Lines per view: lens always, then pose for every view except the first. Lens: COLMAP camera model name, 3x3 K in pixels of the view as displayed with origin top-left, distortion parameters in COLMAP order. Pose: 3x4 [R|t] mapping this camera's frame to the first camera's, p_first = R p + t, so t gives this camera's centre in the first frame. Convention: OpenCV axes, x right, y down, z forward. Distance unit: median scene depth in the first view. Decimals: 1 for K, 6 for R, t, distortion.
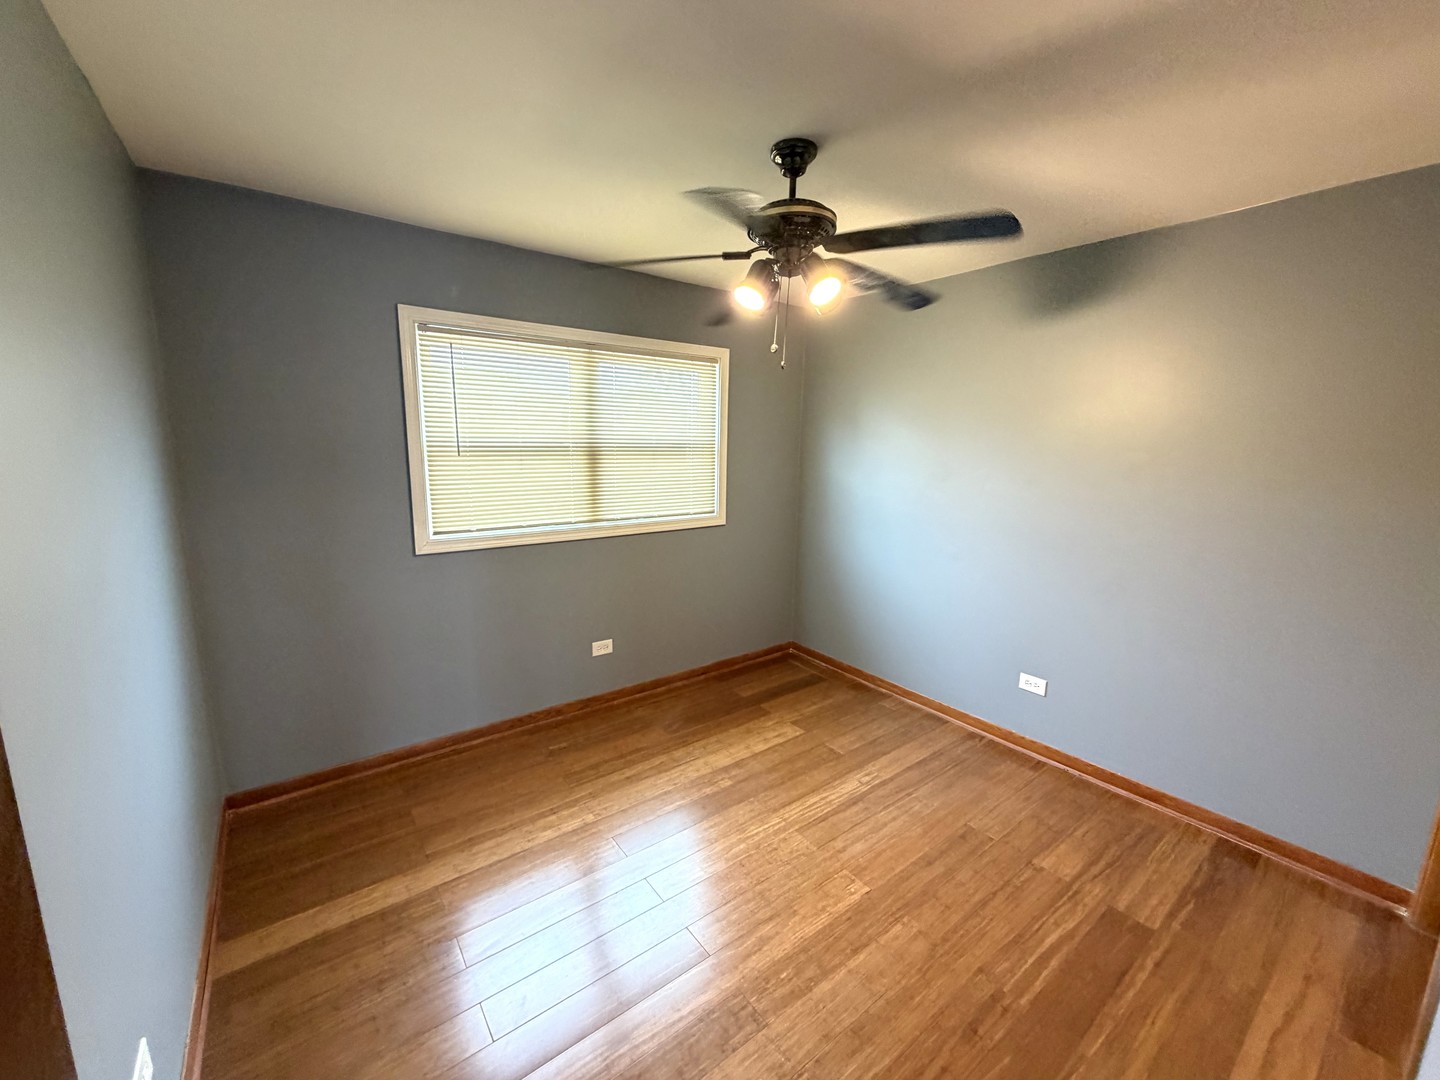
lens RADIAL K [[572.7, 0, 715.3], [0, 572.7, 538.7], [0, 0, 1]] dist [0.000769, -0.000127]
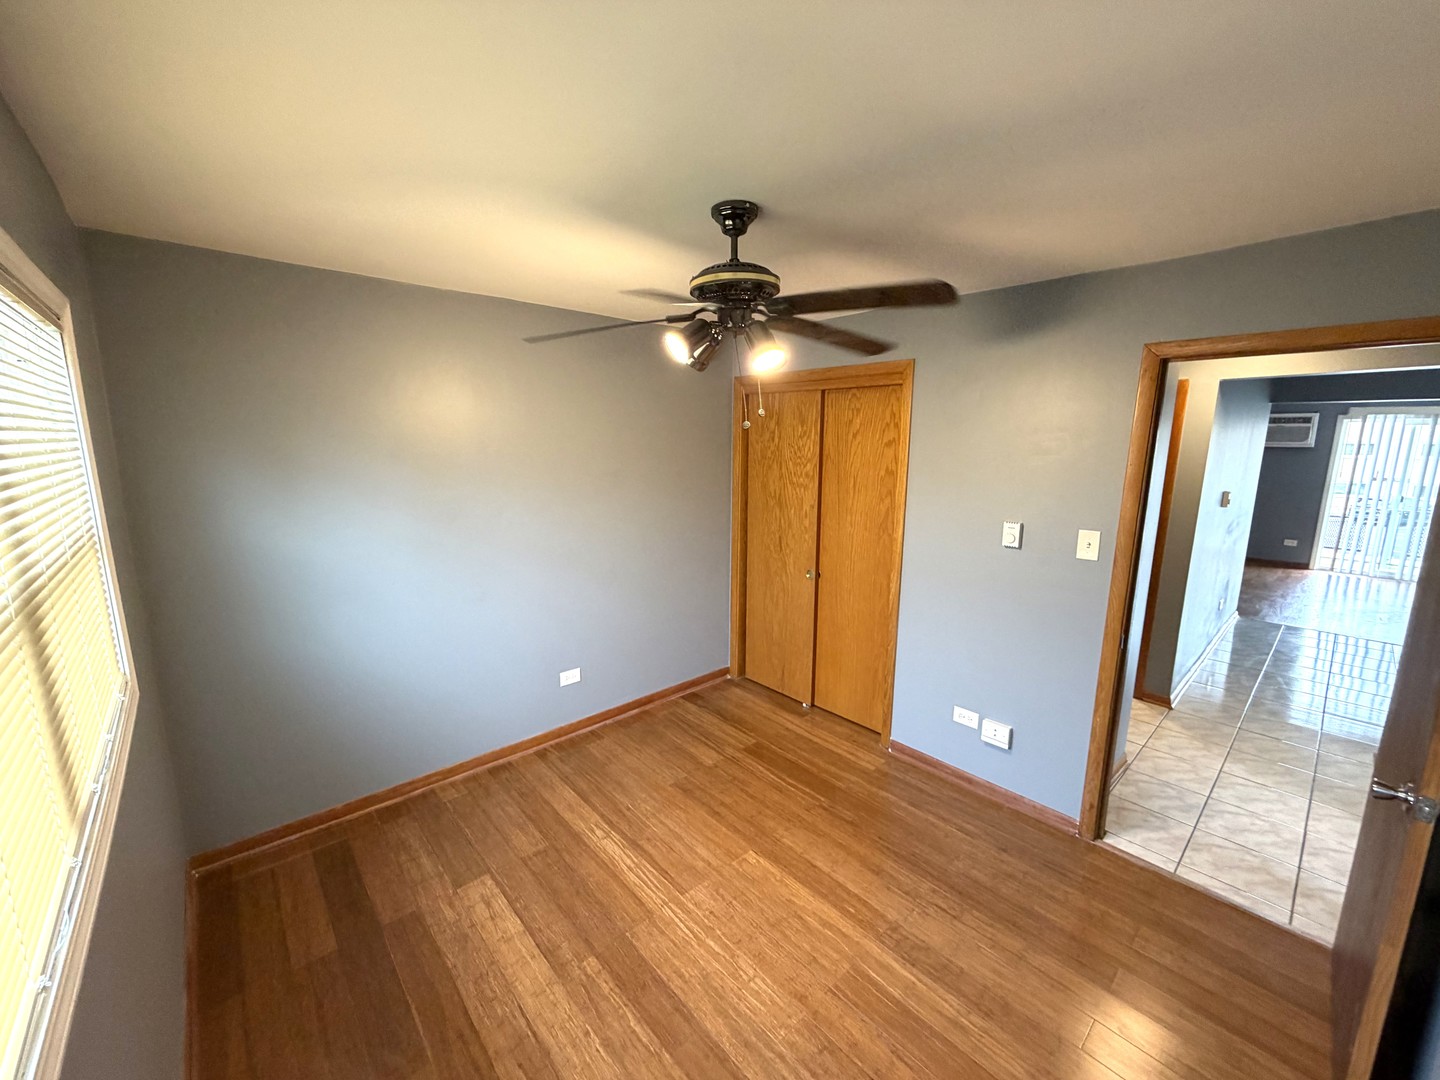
lens RADIAL K [[582.2, 0, 720.0], [0, 582.2, 540.0], [0, 0, 1]] dist [-0.000105, 0.000042]
pose [[-0.089759, -0.191545, 0.977371, -0.655898], [0.166059, 0.964717, 0.204316, -0.232363], [-0.982022, 0.180641, -0.054785, 0.830536]]
